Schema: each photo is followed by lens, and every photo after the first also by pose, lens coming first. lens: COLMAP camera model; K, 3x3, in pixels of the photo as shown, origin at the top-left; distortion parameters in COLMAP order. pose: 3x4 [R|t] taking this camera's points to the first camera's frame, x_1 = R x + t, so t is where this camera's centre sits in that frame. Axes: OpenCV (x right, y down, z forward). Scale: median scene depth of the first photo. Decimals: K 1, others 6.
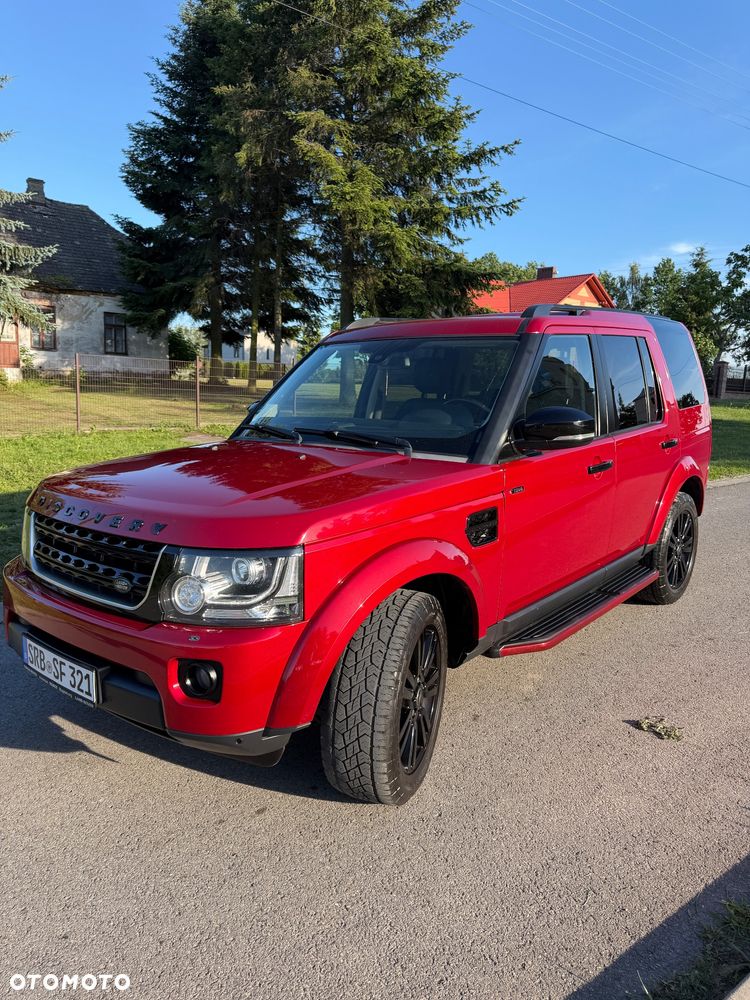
lens RADIAL K [[720.5, 0, 372.7], [0, 720.5, 497.9], [0, 0, 1]] dist [0.034430, -0.036609]
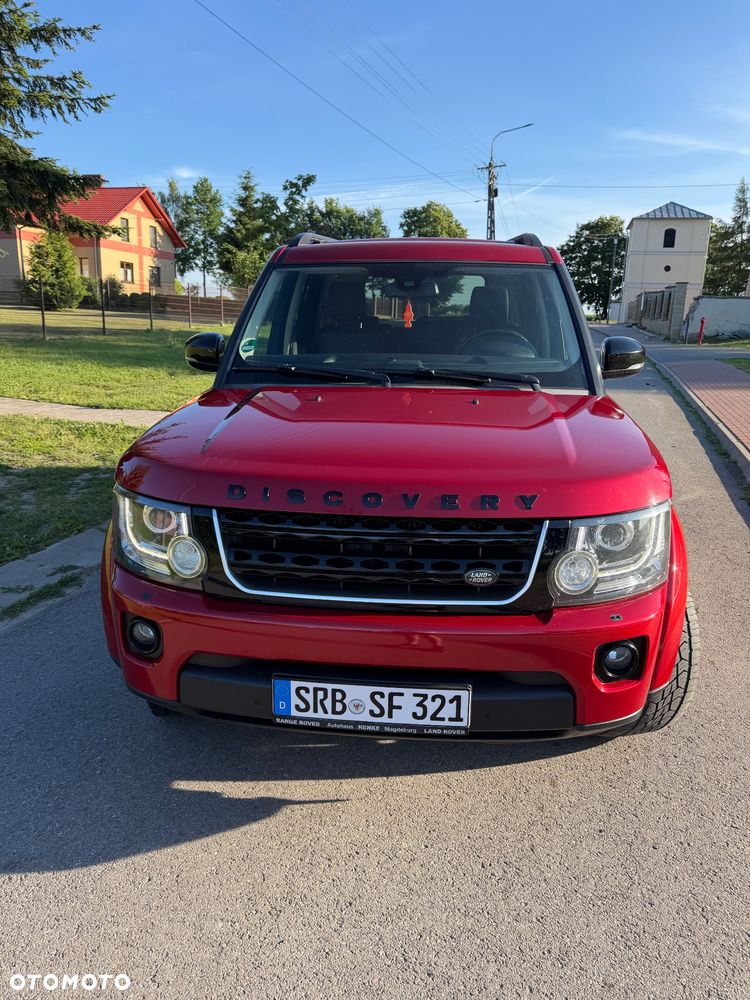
lens RADIAL K [[720.5, 0, 372.7], [0, 720.5, 497.9], [0, 0, 1]] dist [0.034430, -0.036609]
pose [[0.813761, -0.146831, 0.562346, -0.439901], [0.087196, 0.987454, 0.131648, -0.041404], [-0.574621, -0.058096, 0.816355, 0.209379]]
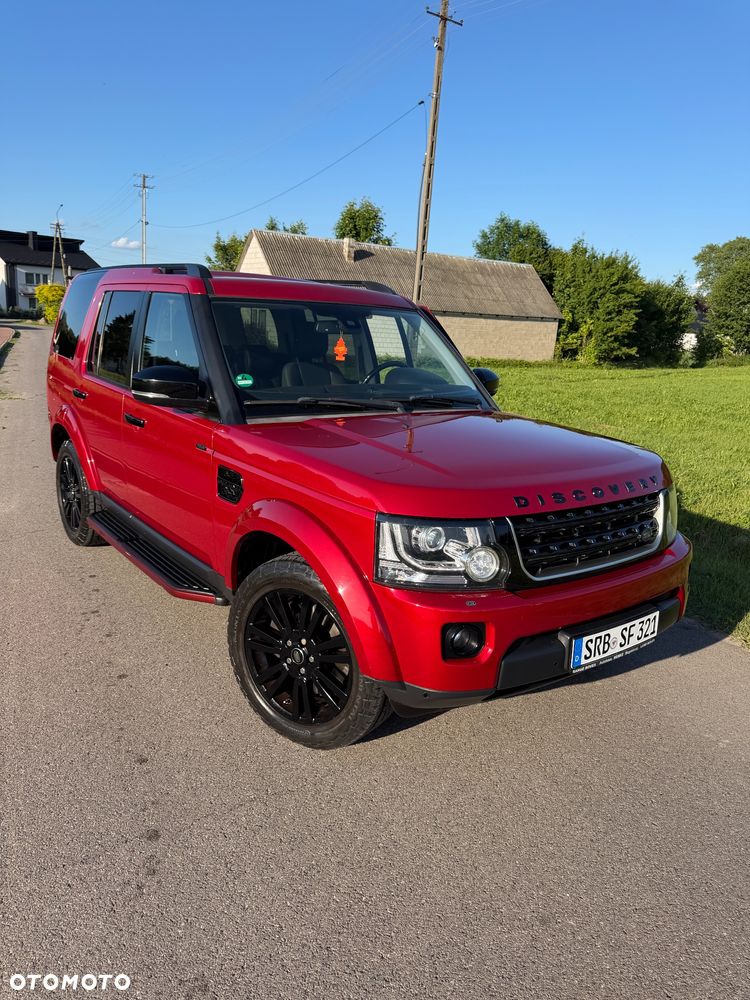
lens RADIAL K [[716.3, 0, 375.7], [0, 716.3, 493.8], [0, 0, 1]] dist [0.072558, -0.102984]
pose [[0.209401, -0.224434, 0.951725, -0.780025], [0.115133, 0.972192, 0.203929, -0.121066], [-0.971028, 0.066872, 0.229417, 0.577632]]
